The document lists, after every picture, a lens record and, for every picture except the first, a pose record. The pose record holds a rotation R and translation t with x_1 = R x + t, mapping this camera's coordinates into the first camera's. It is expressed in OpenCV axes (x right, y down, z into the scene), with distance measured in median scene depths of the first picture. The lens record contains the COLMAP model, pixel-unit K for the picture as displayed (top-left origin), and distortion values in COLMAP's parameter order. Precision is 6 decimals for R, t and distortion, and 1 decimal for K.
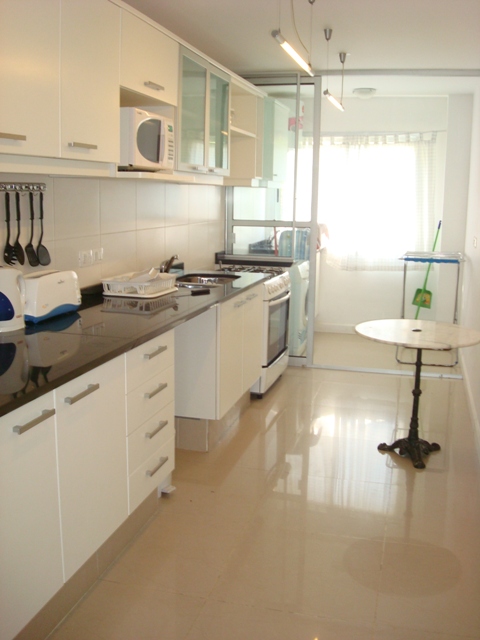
lens RADIAL K [[693.9, 0, 240.6], [0, 693.9, 319.4], [0, 0, 1]] dist [-0.098567, 0.000000]
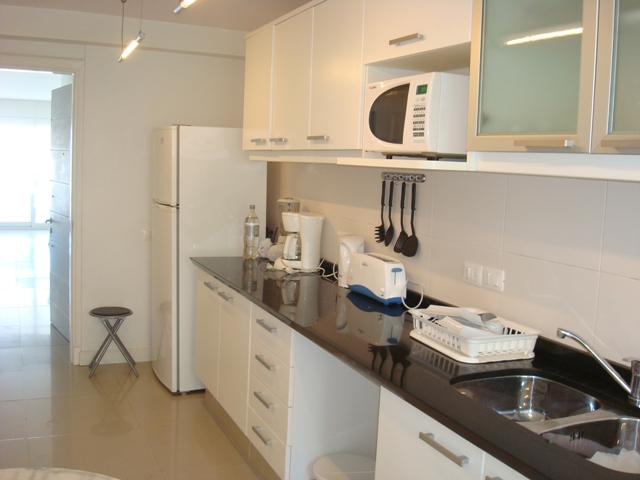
lens RADIAL K [[693.9, 0, 320.4], [0, 693.9, 241.4], [0, 0, 1]] dist [-0.098567, 0.000000]
pose [[-0.781814, 0.013903, -0.623356, 0.449329], [-0.167667, 0.958239, 0.231660, -0.316258], [0.600545, 0.285632, -0.746833, 1.703391]]
